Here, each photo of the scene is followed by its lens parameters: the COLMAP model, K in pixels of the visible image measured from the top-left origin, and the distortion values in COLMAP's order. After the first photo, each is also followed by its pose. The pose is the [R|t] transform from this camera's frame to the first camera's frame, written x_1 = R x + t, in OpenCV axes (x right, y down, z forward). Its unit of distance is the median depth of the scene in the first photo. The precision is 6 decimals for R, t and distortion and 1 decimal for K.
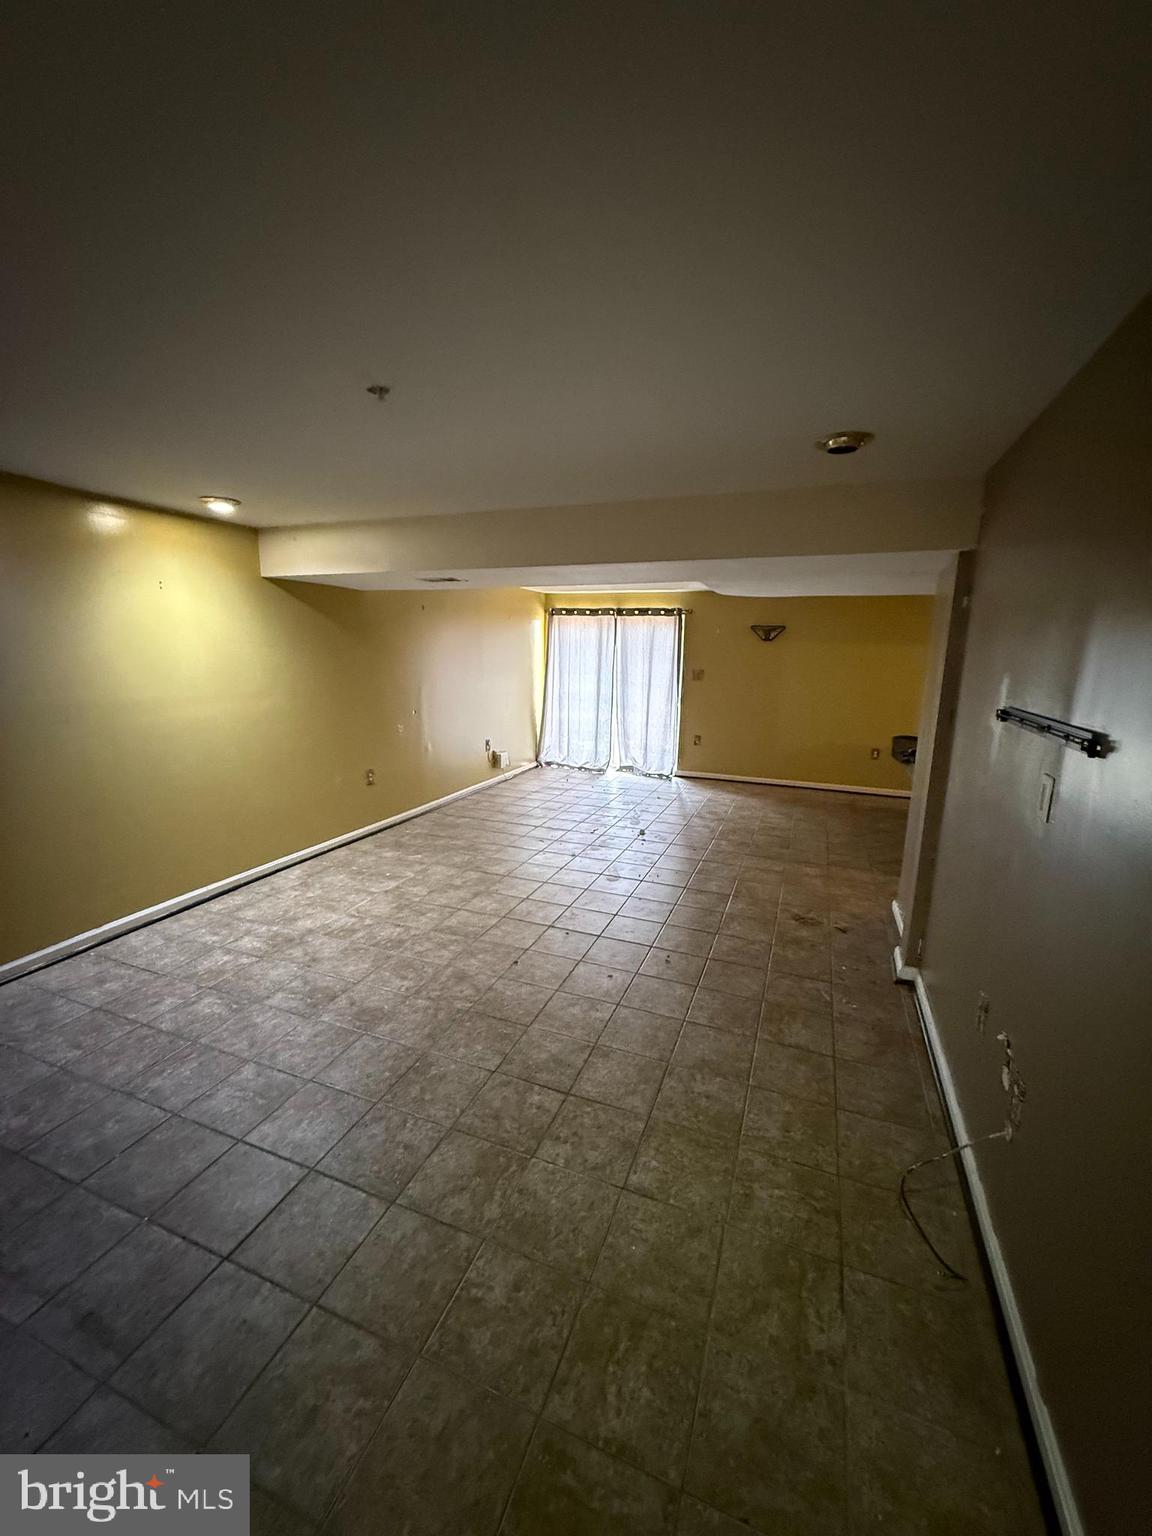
lens RADIAL K [[612.8, 0, 573.9], [0, 612.8, 767.1], [0, 0, 1]] dist [-0.001889, 0.000052]
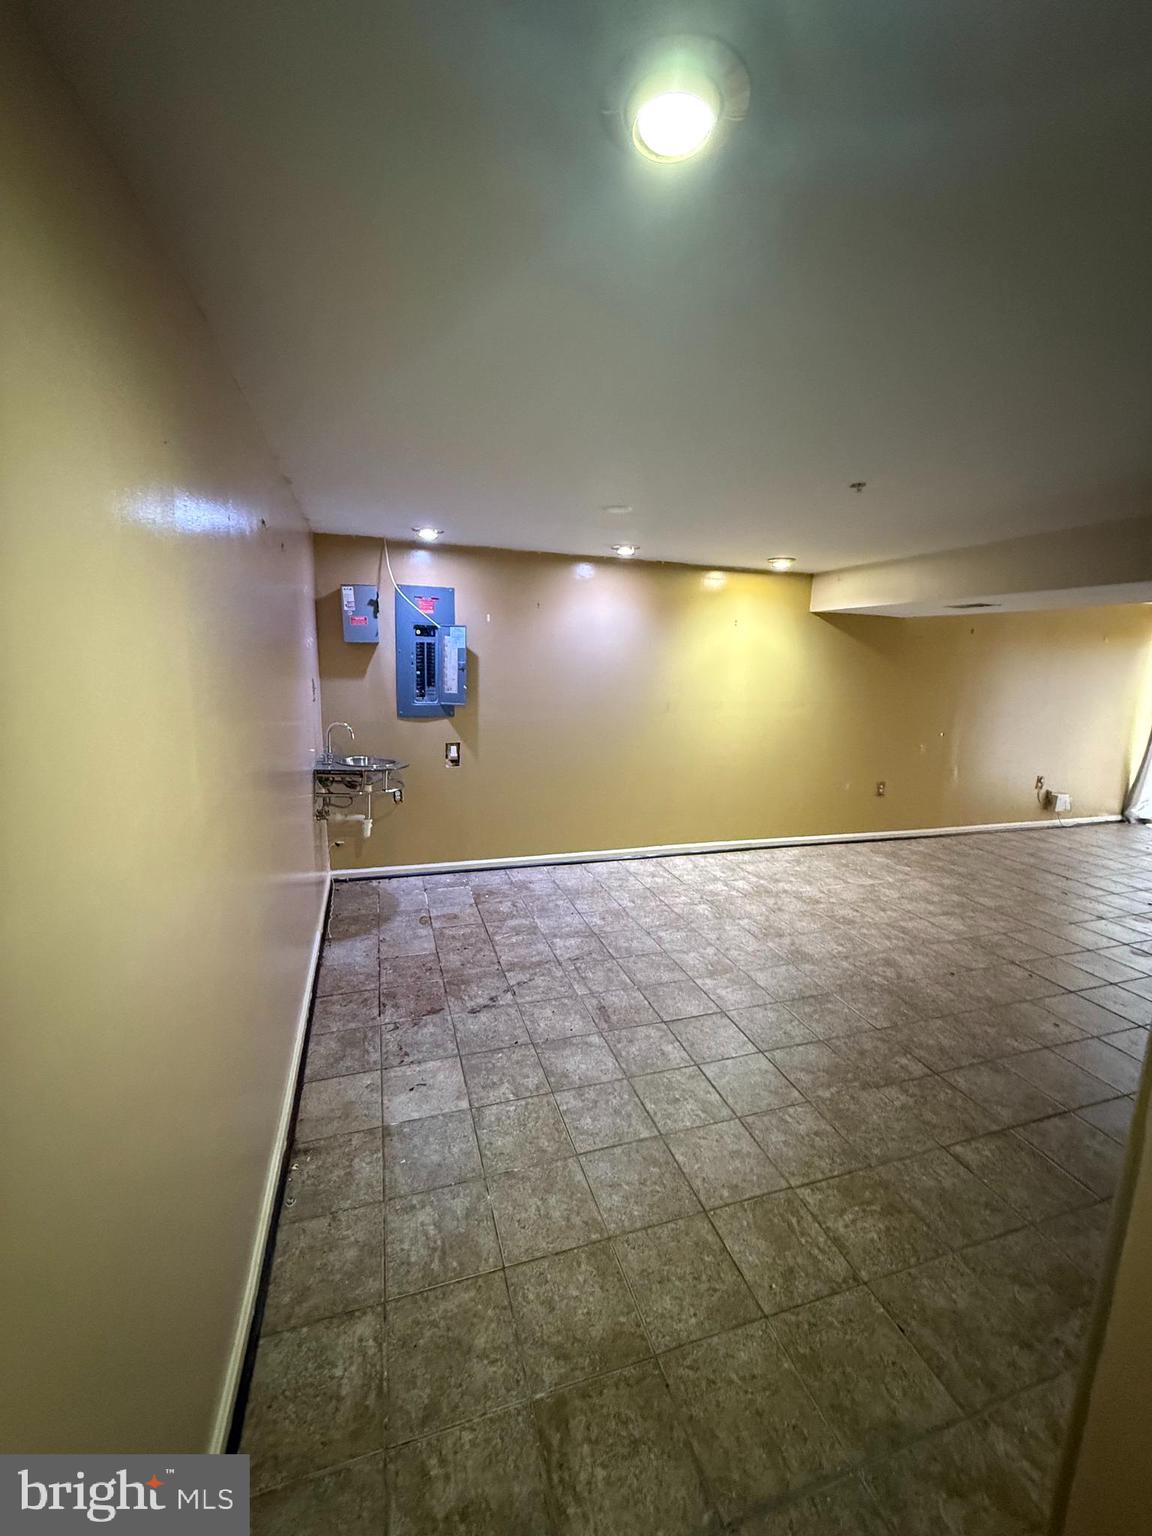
lens RADIAL K [[612.8, 0, 576.6], [0, 612.8, 764.7], [0, 0, 1]] dist [-0.001889, 0.000052]
pose [[0.632665, 0.136841, -0.762240, 0.219408], [-0.165649, 0.985397, 0.039413, 0.031564], [0.756502, 0.101329, 0.646094, -0.164779]]
